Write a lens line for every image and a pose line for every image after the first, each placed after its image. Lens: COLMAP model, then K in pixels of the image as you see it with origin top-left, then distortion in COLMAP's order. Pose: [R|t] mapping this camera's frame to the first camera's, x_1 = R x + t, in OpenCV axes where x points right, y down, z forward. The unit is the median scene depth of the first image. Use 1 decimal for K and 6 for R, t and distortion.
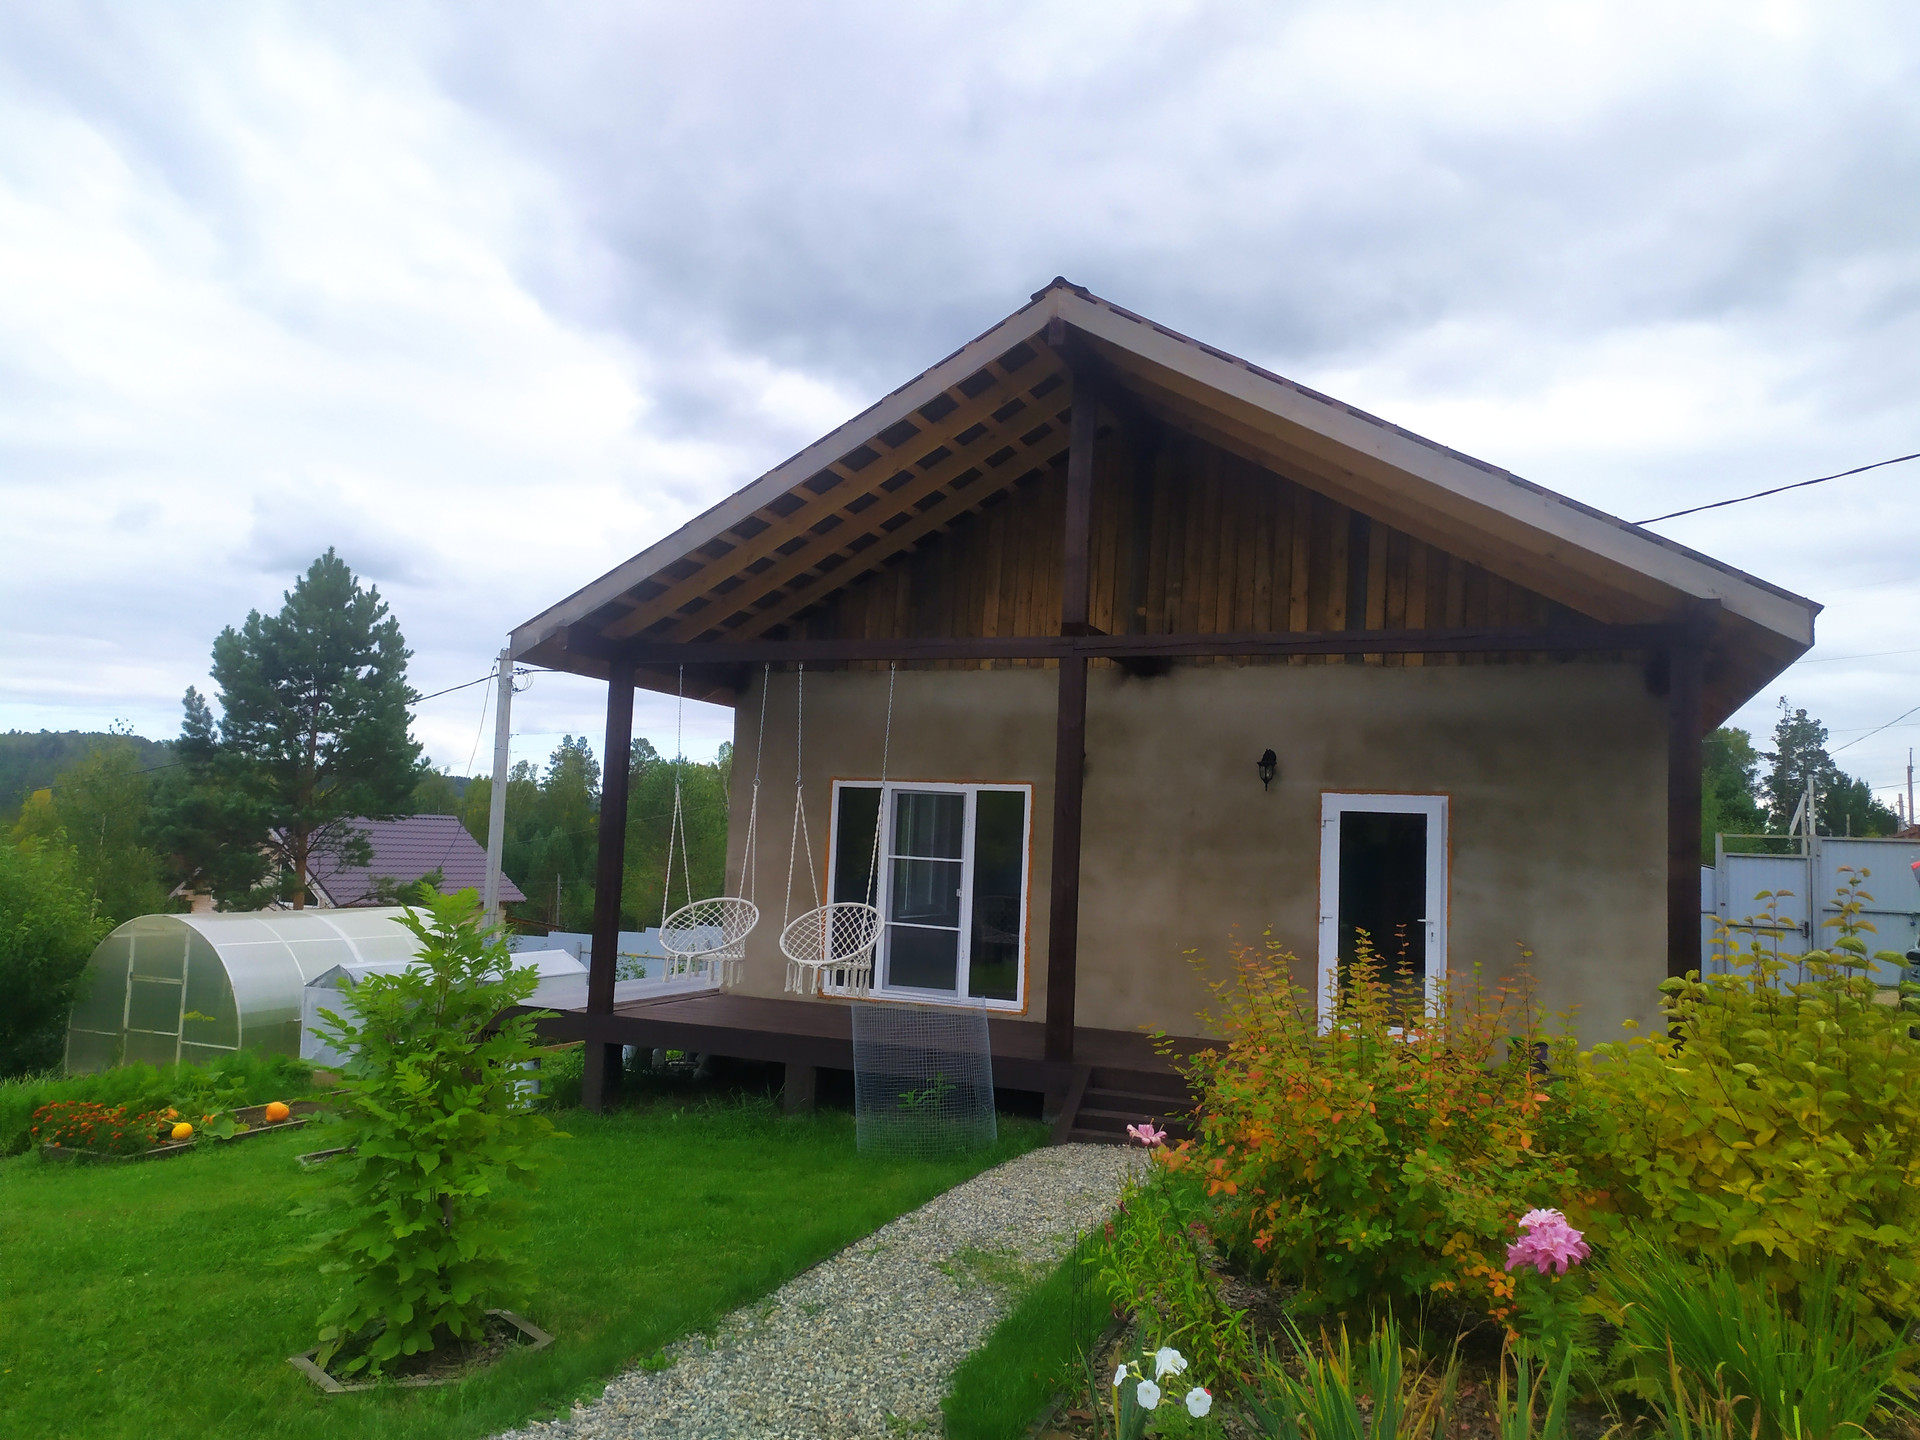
lens RADIAL K [[1410.7, 0, 960.0], [0, 1410.7, 720.0], [0, 0, 1]] dist [0.061285, -0.049498]
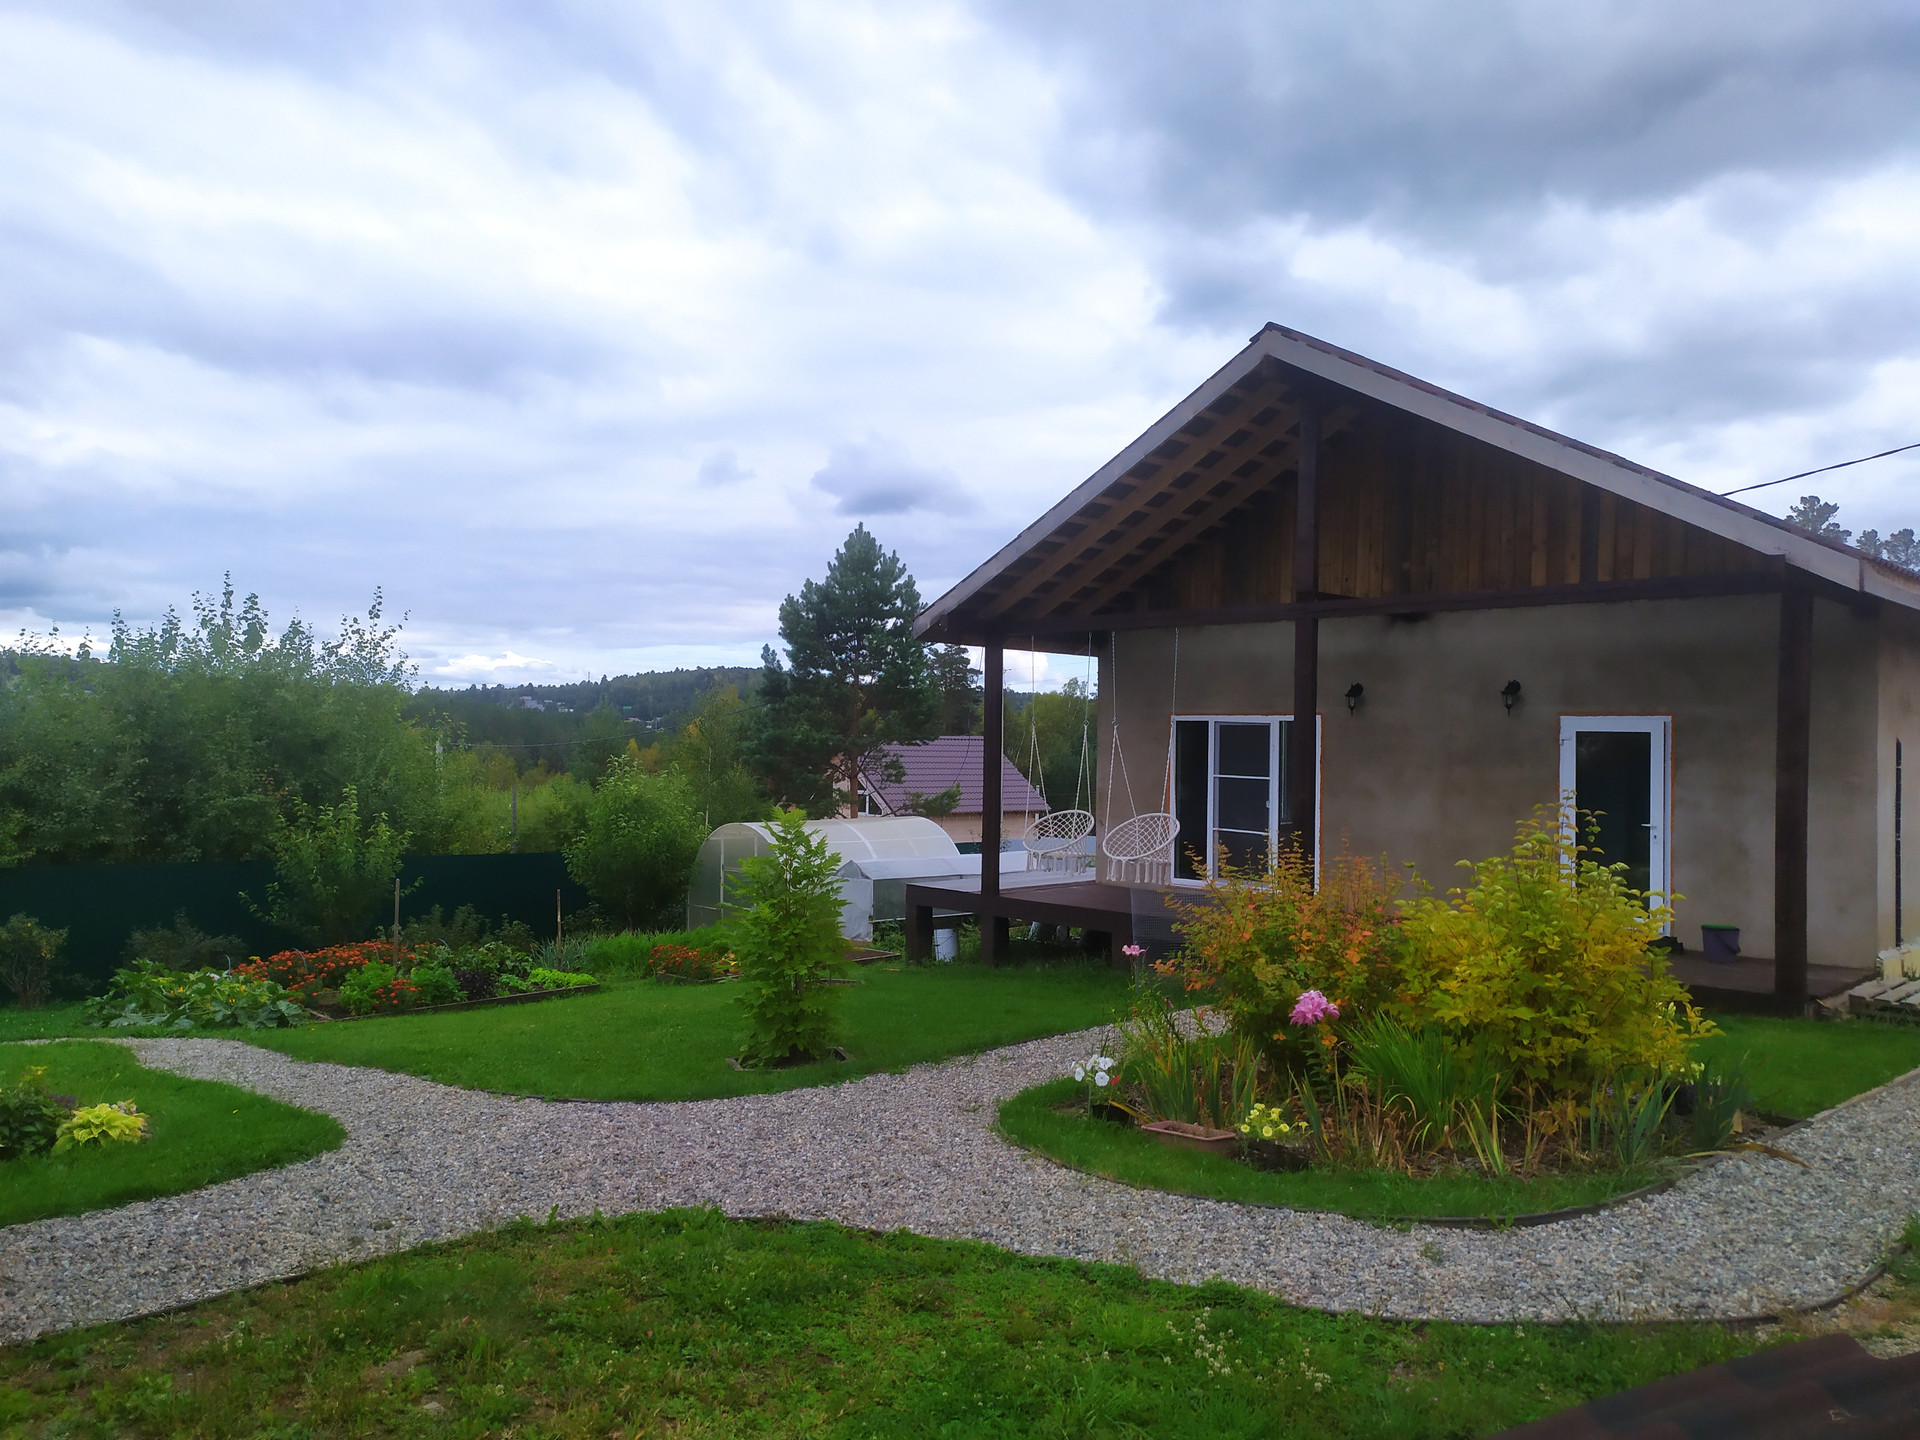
lens RADIAL K [[1410.7, 0, 960.0], [0, 1410.7, 720.0], [0, 0, 1]] dist [0.061285, -0.049498]
pose [[0.925041, -0.032908, -0.378439, 0.147503], [0.057432, 0.996904, 0.053695, -0.021788], [0.375501, -0.071405, 0.924067, -0.157322]]
